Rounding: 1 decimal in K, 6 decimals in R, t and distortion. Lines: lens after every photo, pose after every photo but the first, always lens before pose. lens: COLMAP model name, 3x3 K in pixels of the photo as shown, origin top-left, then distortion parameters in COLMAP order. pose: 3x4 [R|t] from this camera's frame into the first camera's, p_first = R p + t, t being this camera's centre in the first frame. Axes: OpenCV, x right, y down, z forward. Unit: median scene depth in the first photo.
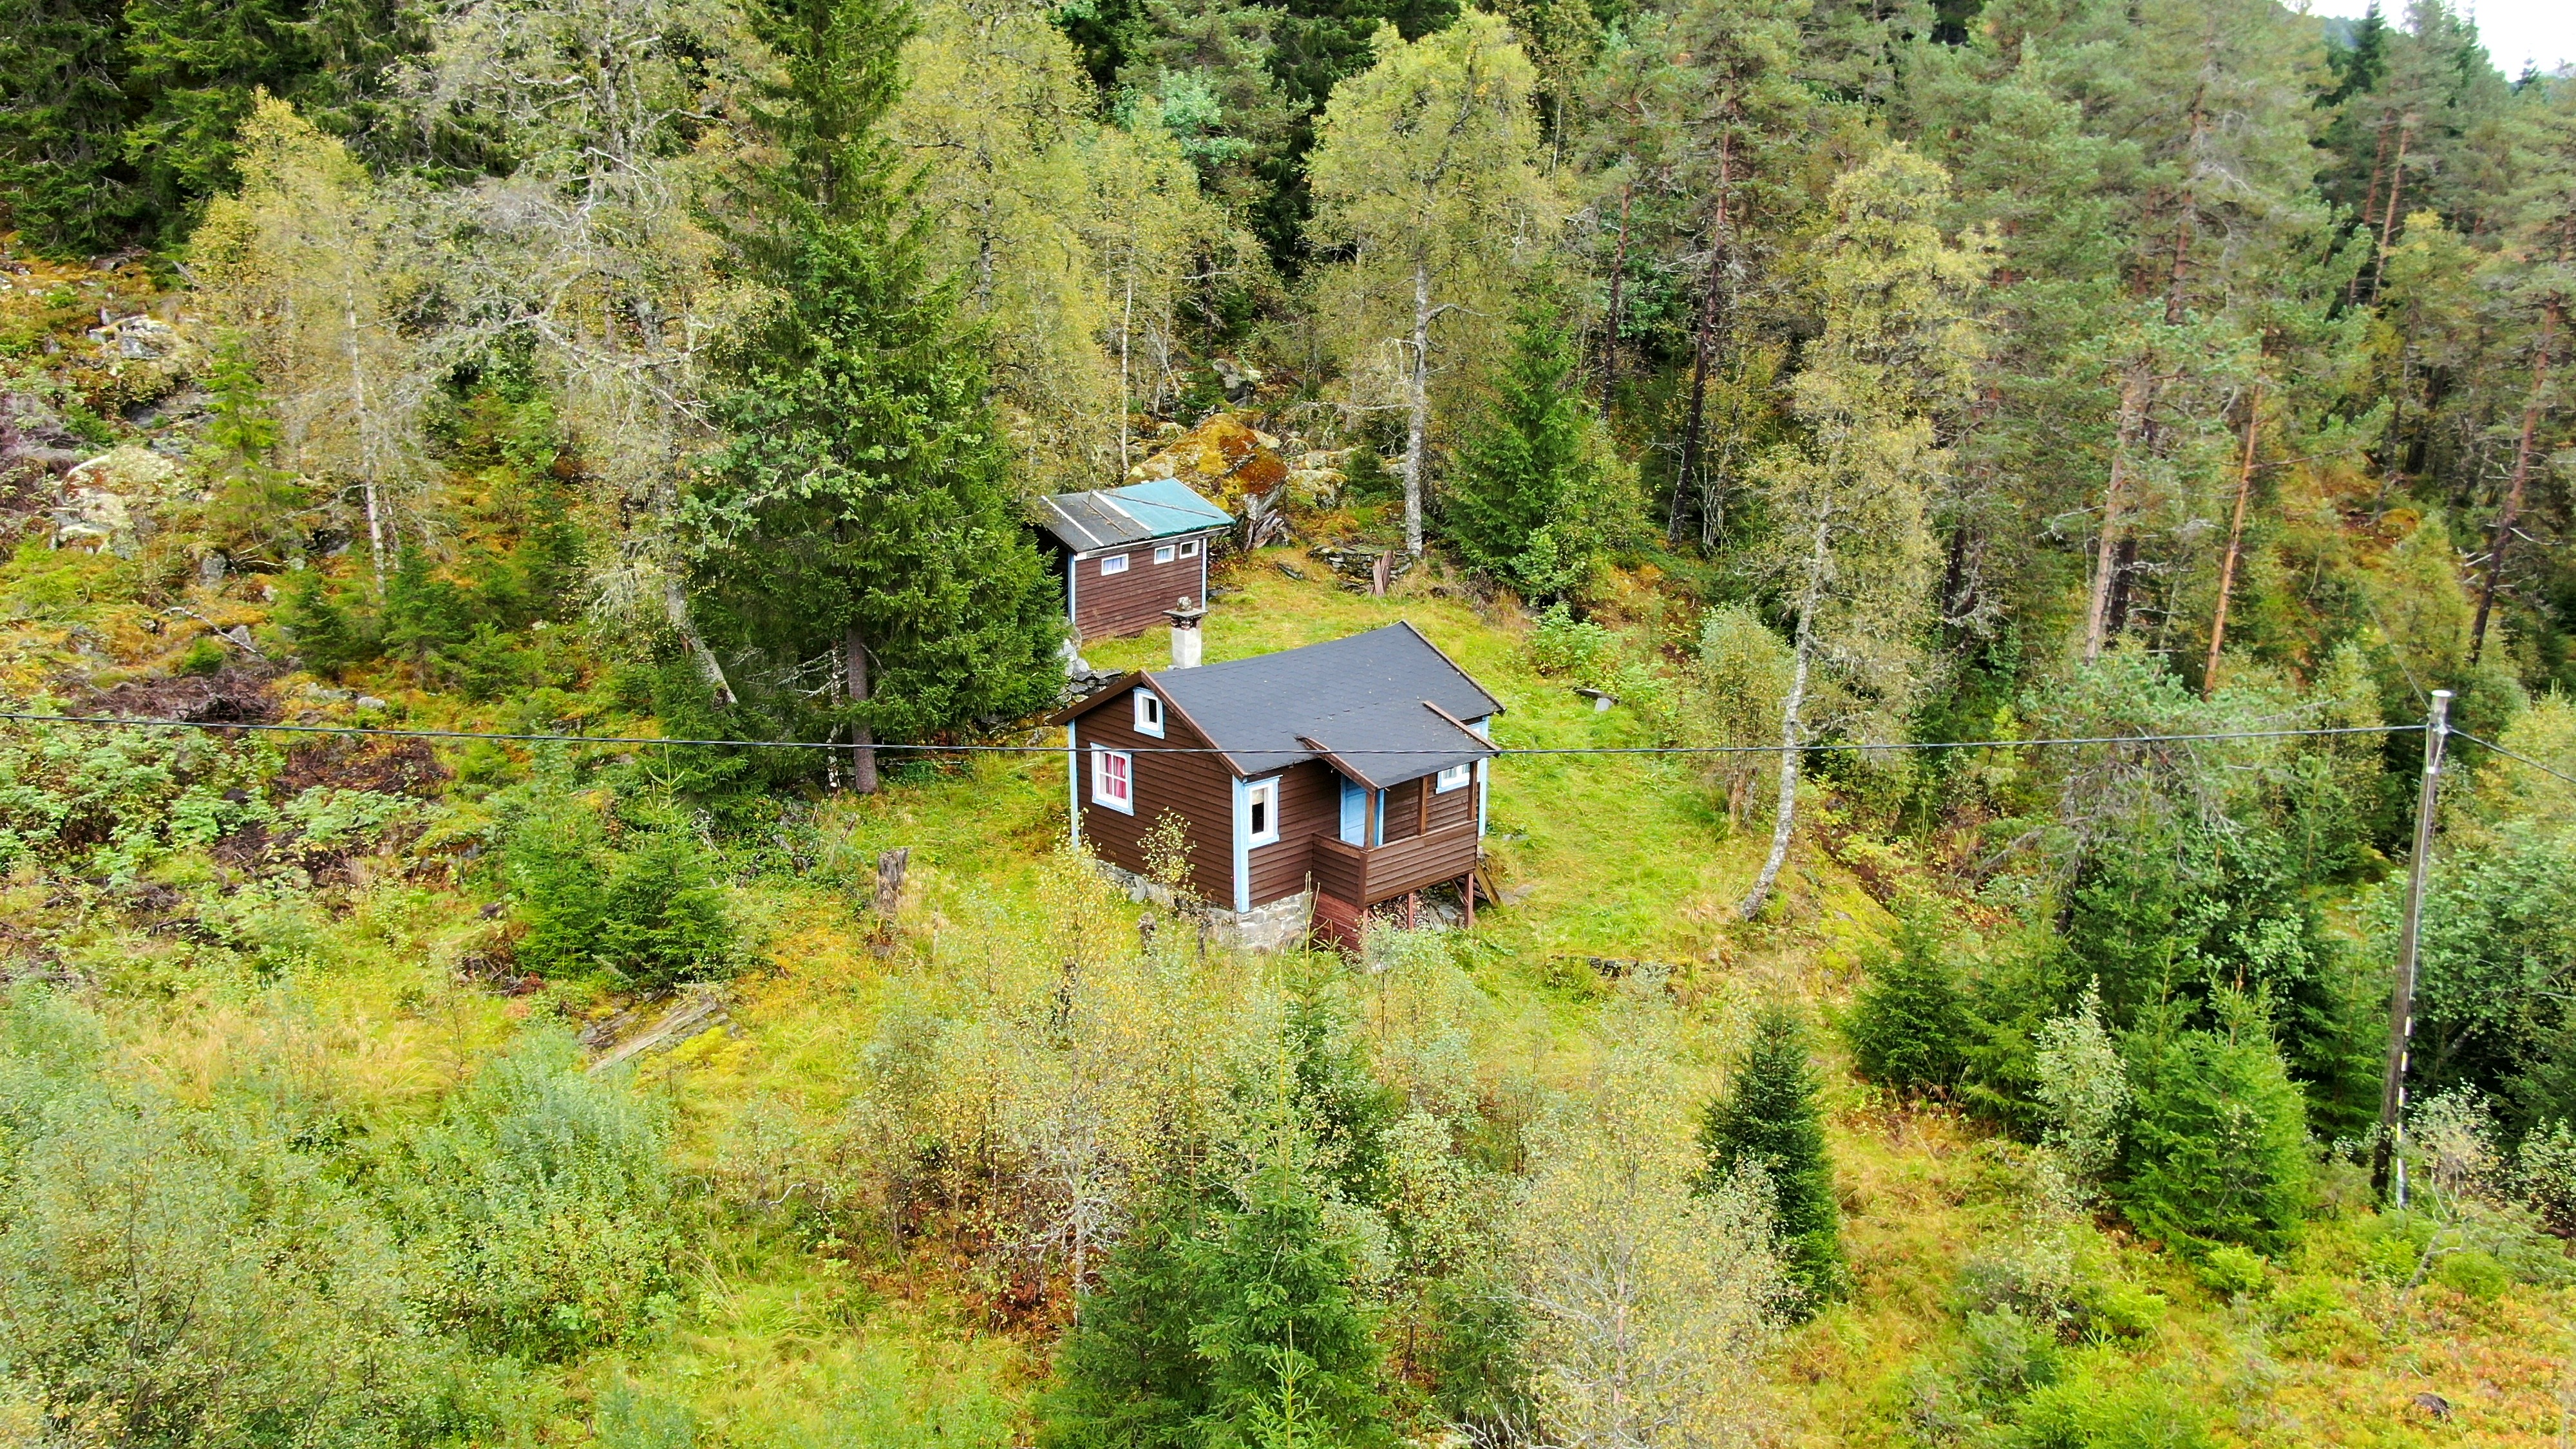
lens RADIAL K [[1867.1, 0, 1284.5], [0, 1867.1, 728.8], [0, 0, 1]] dist [-0.009824, -0.003669]
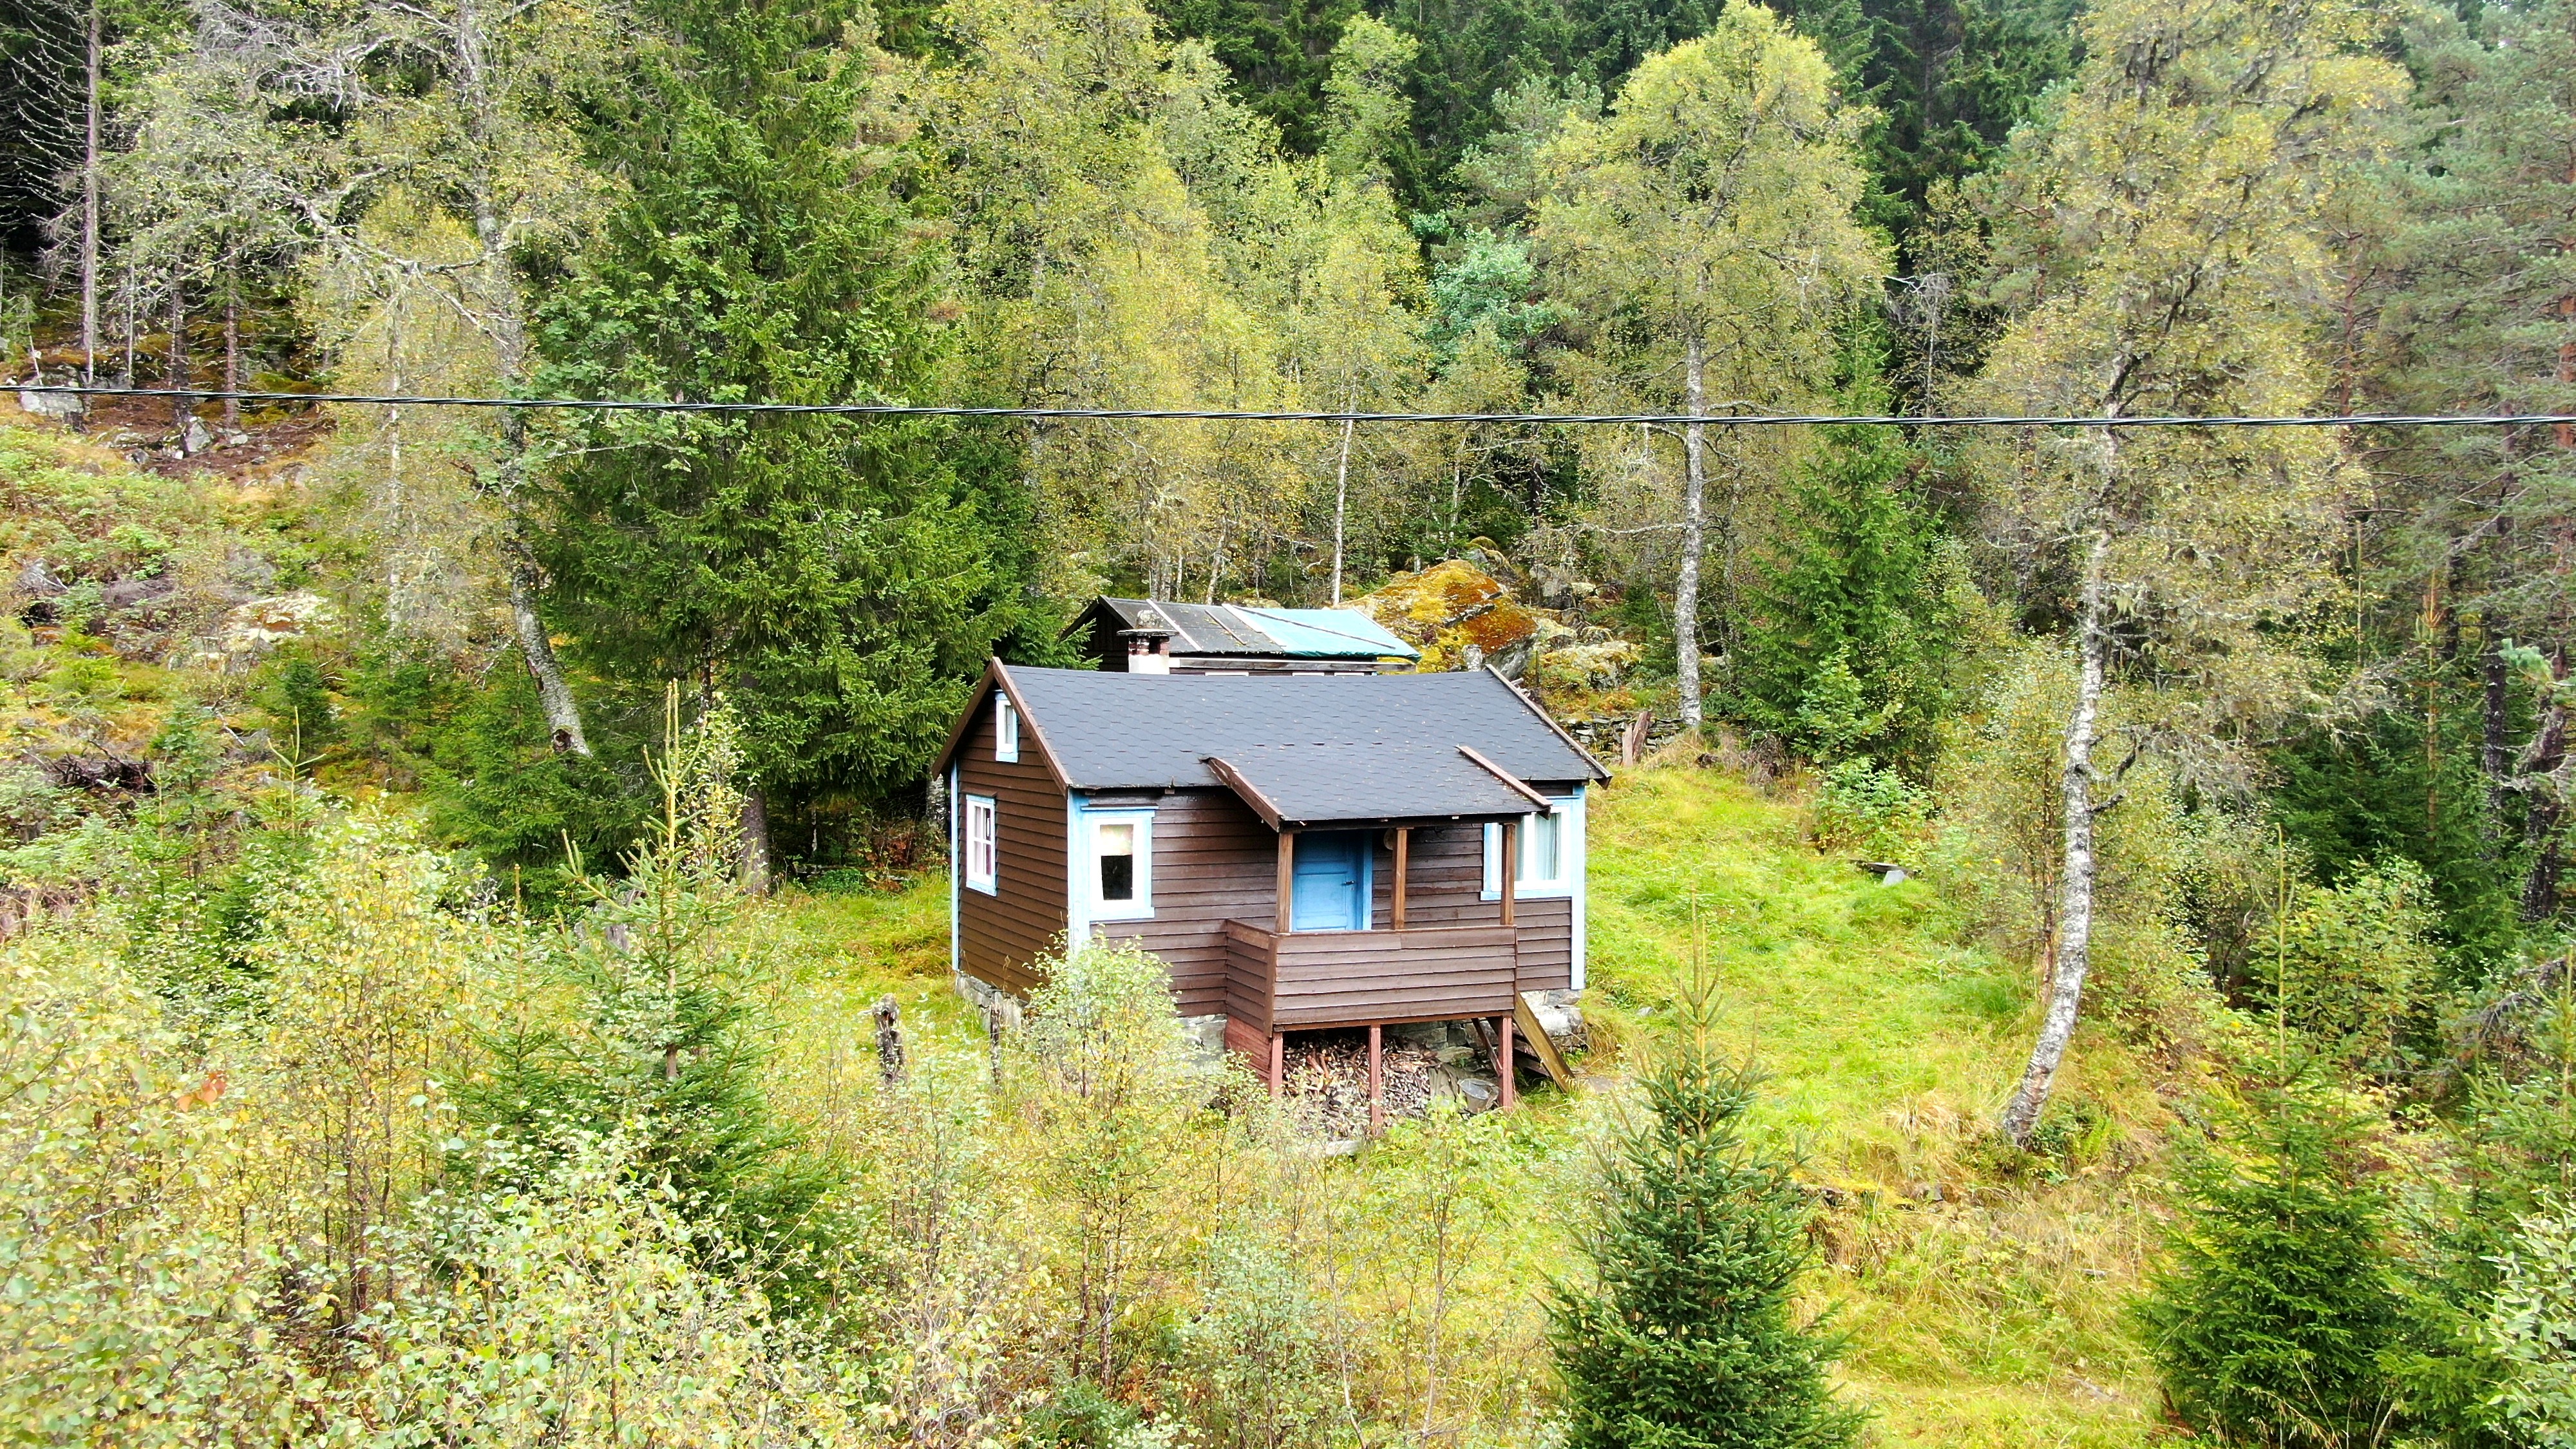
lens RADIAL K [[1867.1, 0, 1293.9], [0, 1867.1, 714.7], [0, 0, 1]] dist [-0.009824, -0.003669]
pose [[0.950629, 0.006428, -0.310263, 0.216381], [-0.083426, 0.968274, -0.235552, 0.127952], [0.298905, 0.249806, 0.921006, 0.404638]]
